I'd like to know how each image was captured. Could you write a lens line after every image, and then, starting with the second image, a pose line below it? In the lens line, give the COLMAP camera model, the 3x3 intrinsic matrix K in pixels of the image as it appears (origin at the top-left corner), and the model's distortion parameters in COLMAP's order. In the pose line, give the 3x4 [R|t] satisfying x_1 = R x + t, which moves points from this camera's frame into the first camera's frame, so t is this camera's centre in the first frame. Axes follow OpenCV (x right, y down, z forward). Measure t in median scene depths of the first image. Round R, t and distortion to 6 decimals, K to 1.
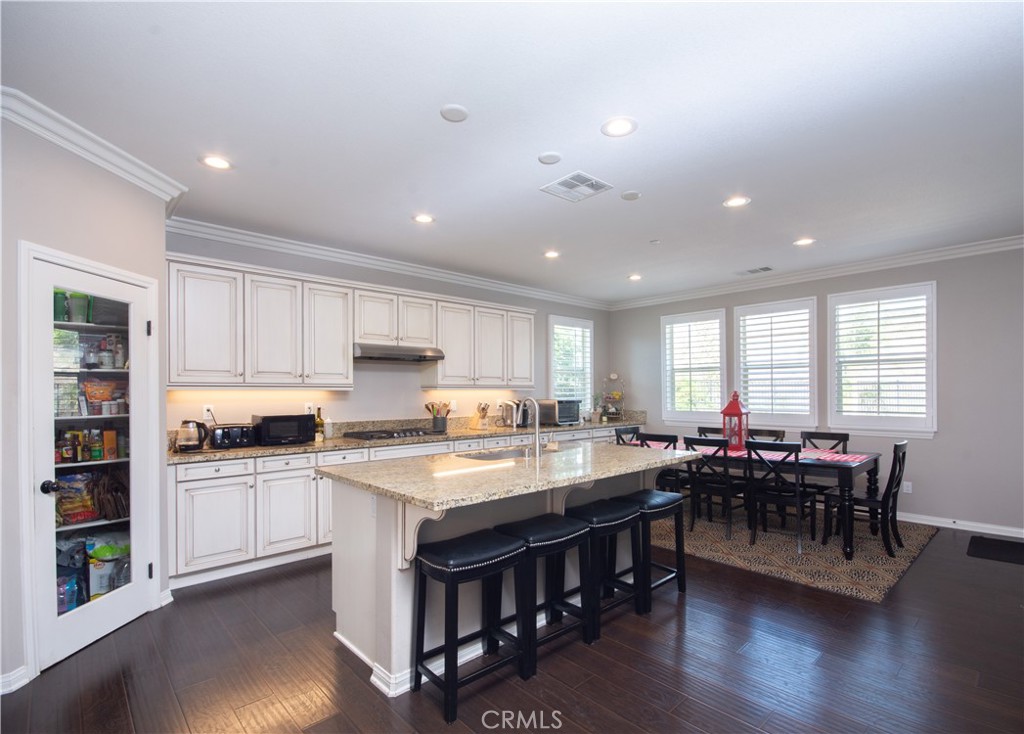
lens RADIAL K [[483.2, 0, 544.5], [0, 483.2, 387.1], [0, 0, 1]] dist [-0.002701, 0.000066]
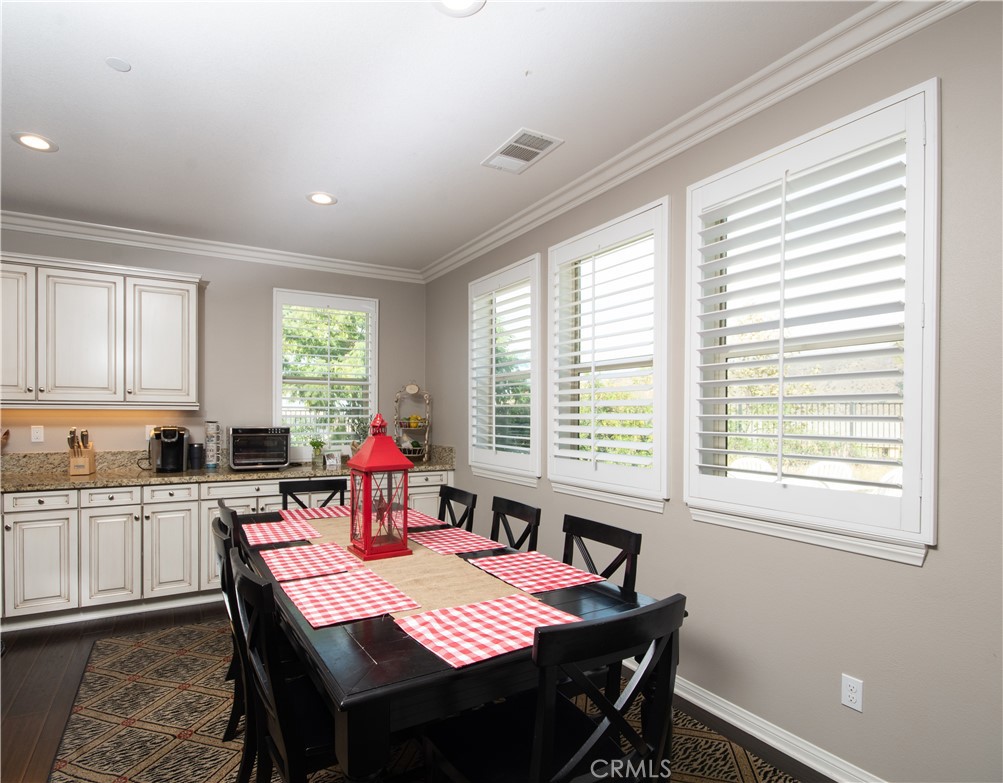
lens RADIAL K [[534.1, 0, 462.3], [0, 534.1, 415.2], [0, 0, 1]] dist [-0.006595, -0.000110]
pose [[0.967434, 0.010404, -0.252908, 0.295618], [-0.007876, 0.999908, 0.011009, 0.001571], [0.253000, -0.008658, 0.967428, 0.284966]]
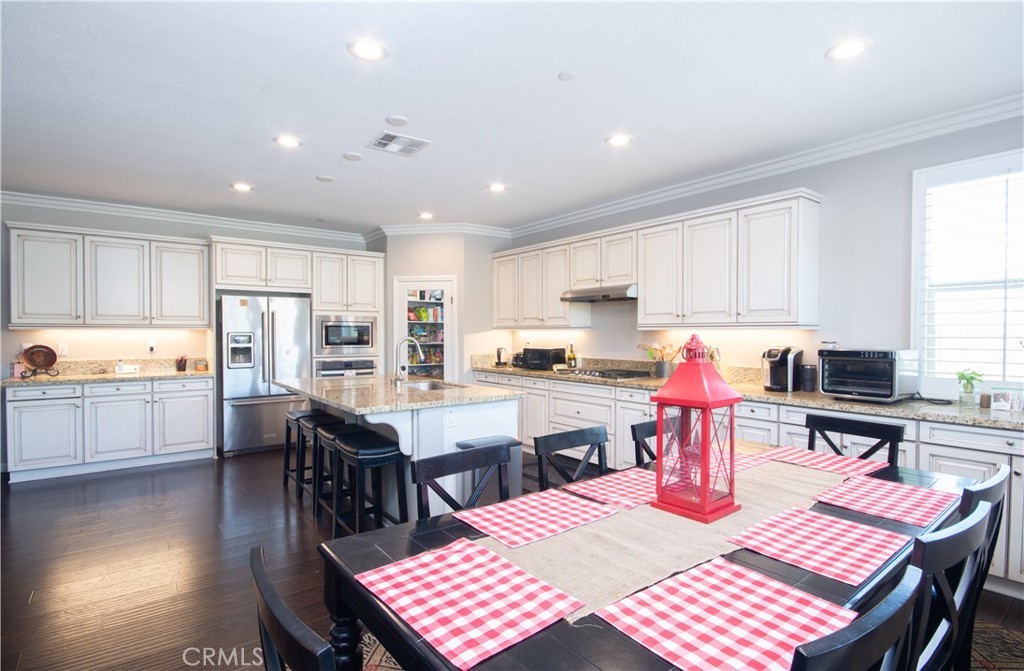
lens RADIAL K [[495.5, 0, 509.2], [0, 495.5, 339.0], [0, 0, 1]] dist [0.004886, 0.000338]
pose [[-0.096343, 0.019401, -0.995159, 0.375601], [0.011940, 0.999761, 0.018334, 0.001336], [0.995277, -0.010116, -0.096552, 0.445036]]
